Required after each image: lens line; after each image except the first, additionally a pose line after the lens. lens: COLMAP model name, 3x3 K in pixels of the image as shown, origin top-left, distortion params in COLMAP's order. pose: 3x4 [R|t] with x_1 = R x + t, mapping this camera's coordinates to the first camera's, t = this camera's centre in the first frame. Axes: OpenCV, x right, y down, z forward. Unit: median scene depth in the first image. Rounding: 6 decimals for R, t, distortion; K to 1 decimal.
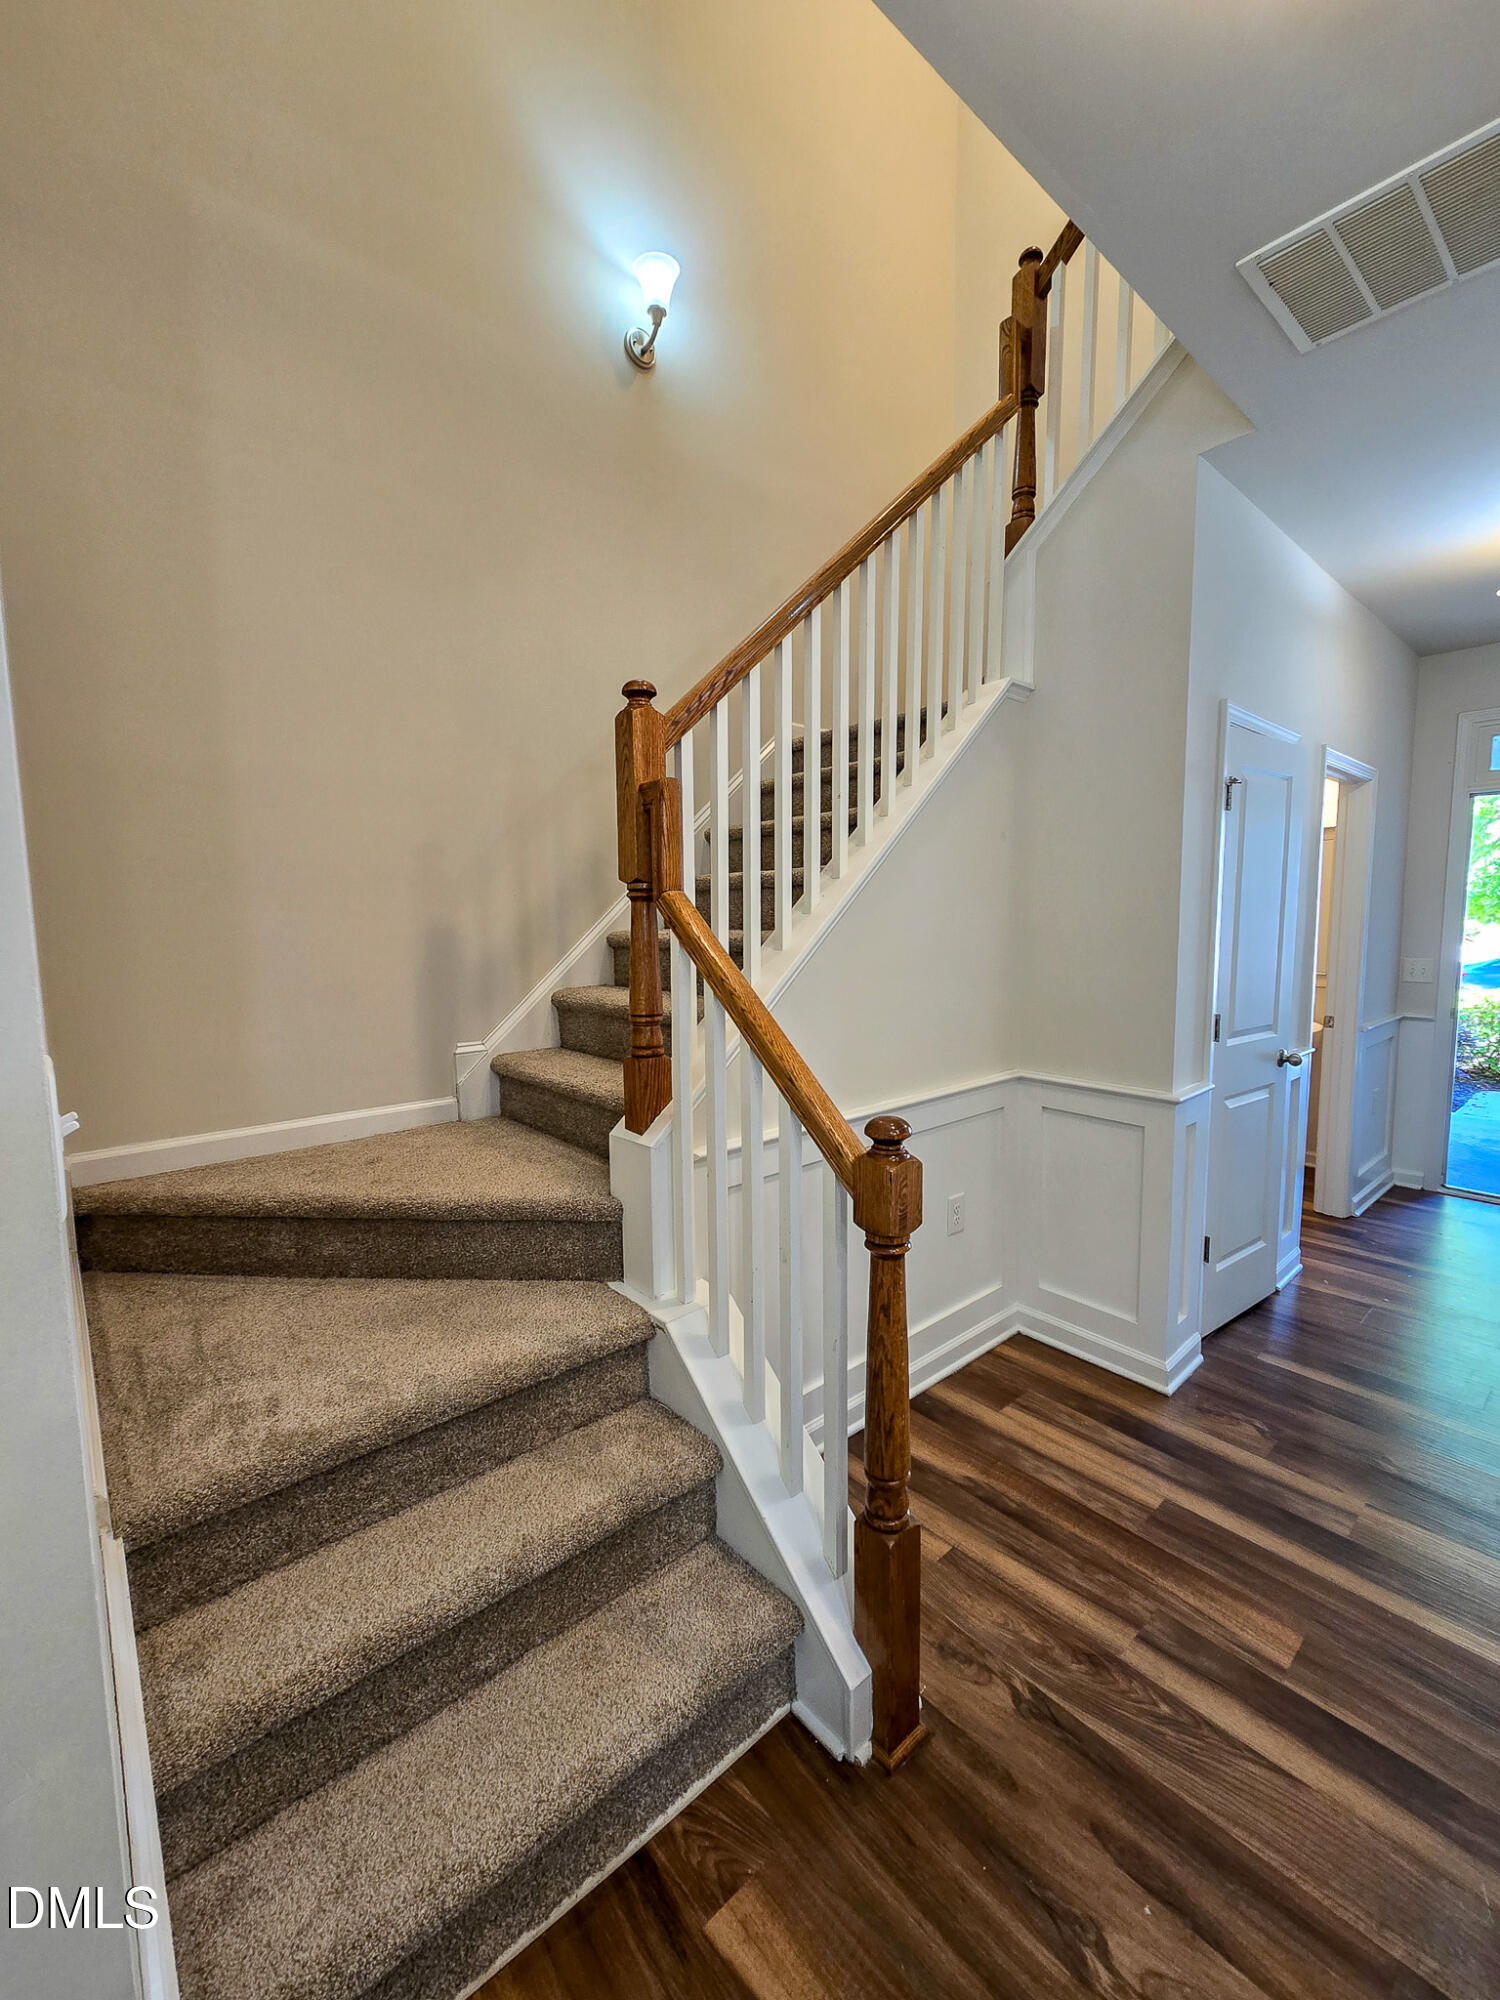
lens RADIAL K [[815.2, 0, 759.8], [0, 815.2, 994.5], [0, 0, 1]] dist [-0.001692, -0.001119]
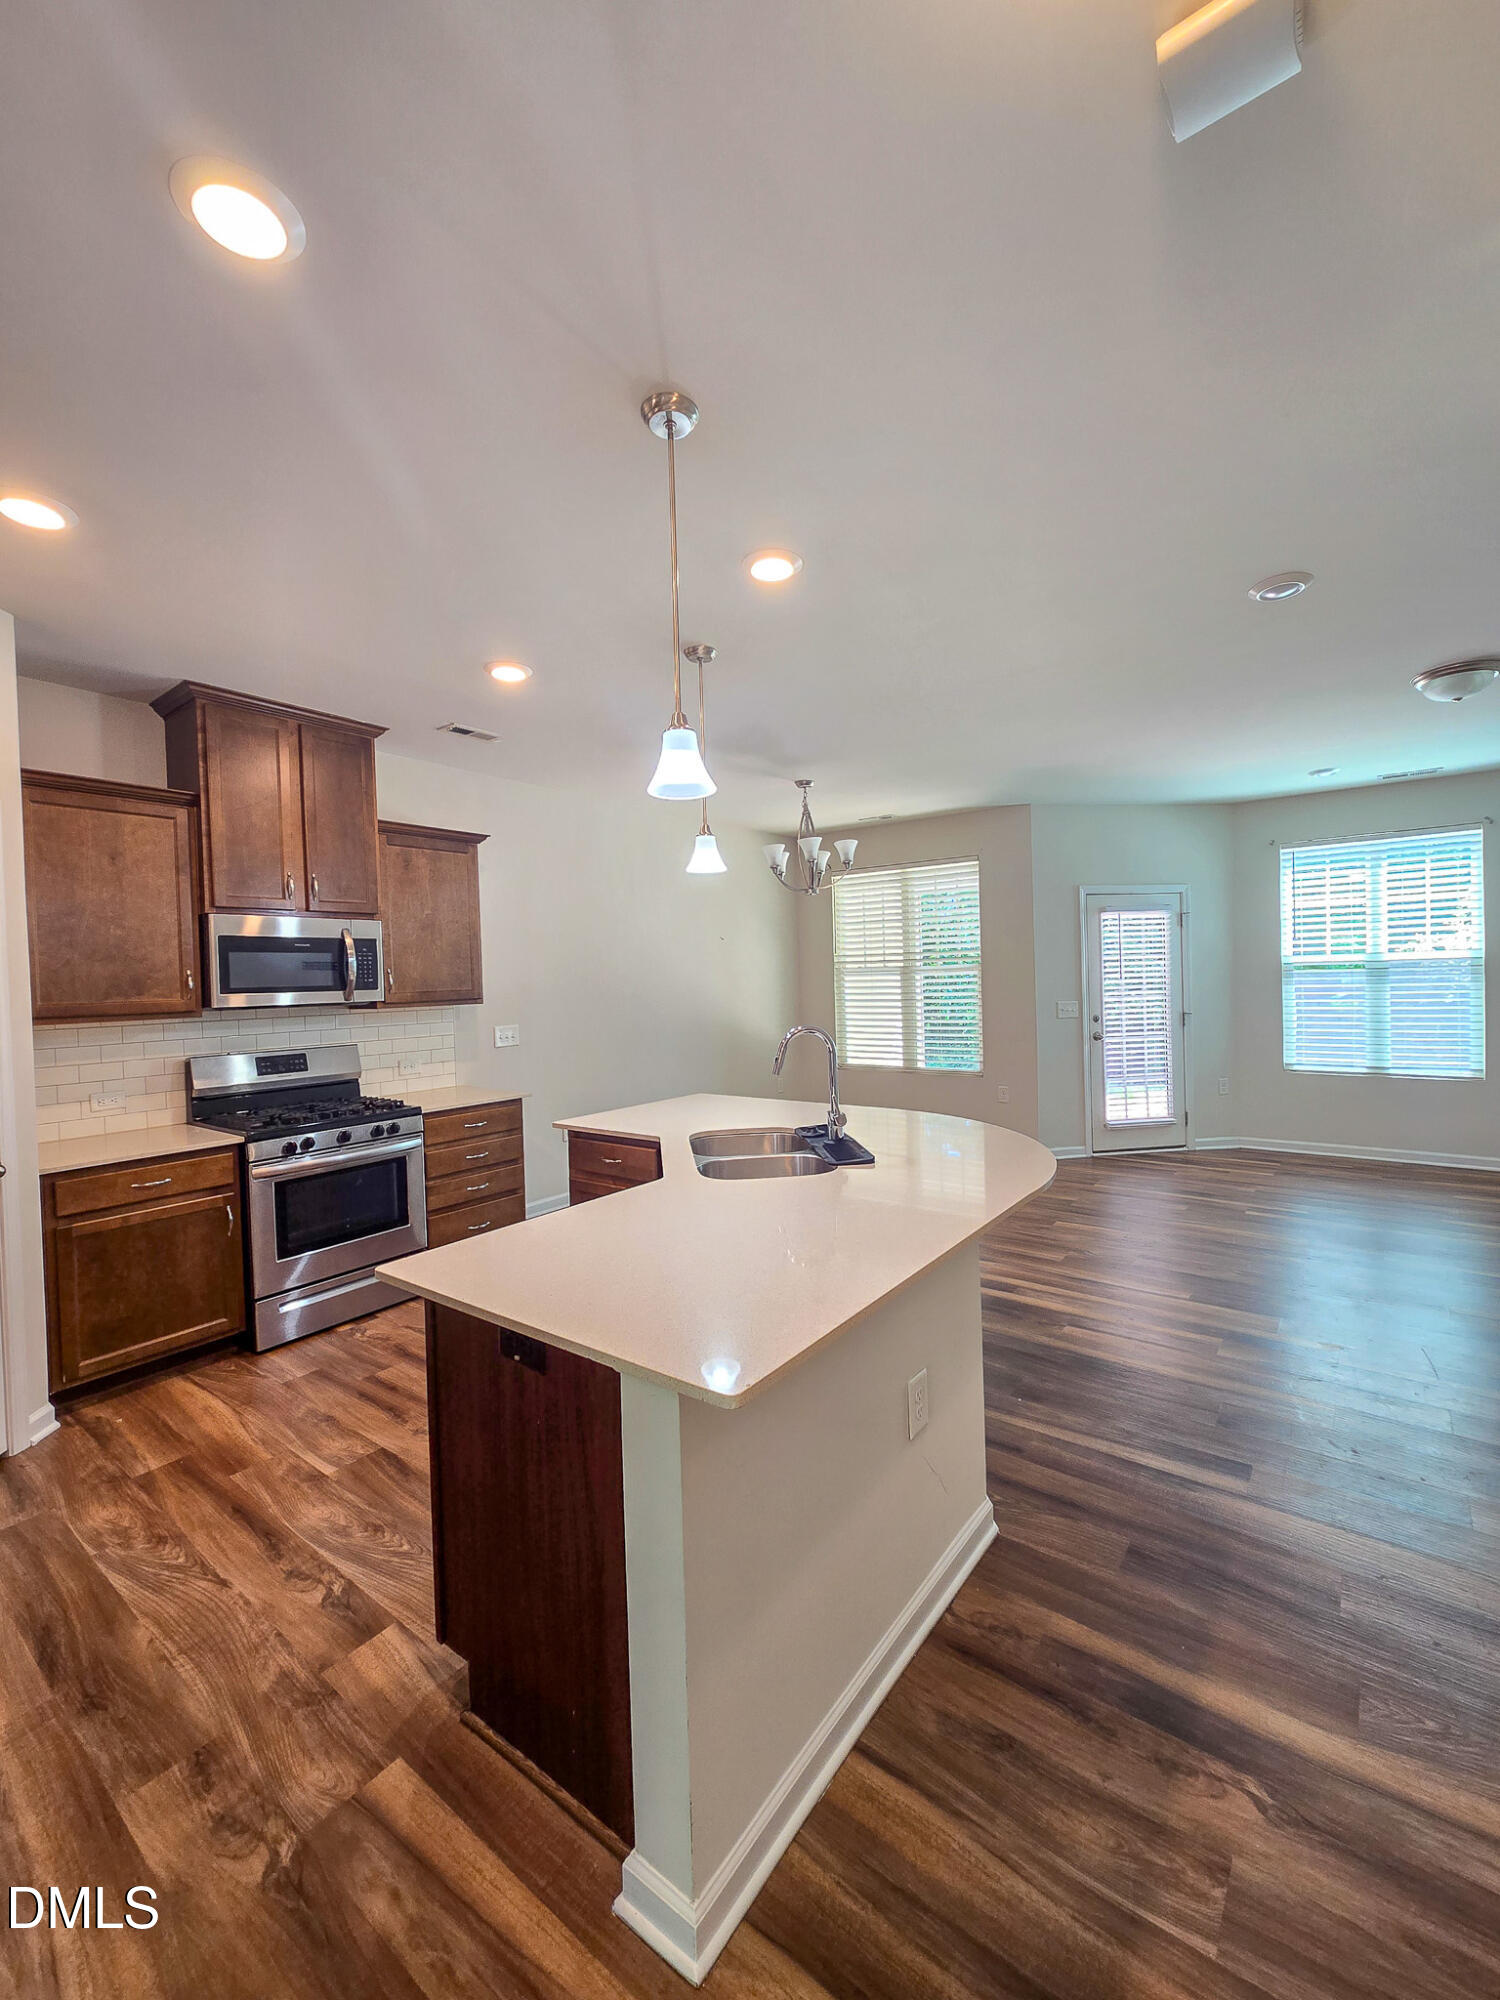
lens RADIAL K [[815.2, 0, 759.8], [0, 815.2, 994.5], [0, 0, 1]] dist [-0.001692, -0.001119]
pose [[-0.978141, 0.036985, -0.204630, 0.566132], [0.012550, 0.992762, 0.119442, -0.077721], [0.207566, 0.114263, -0.971525, 0.786282]]
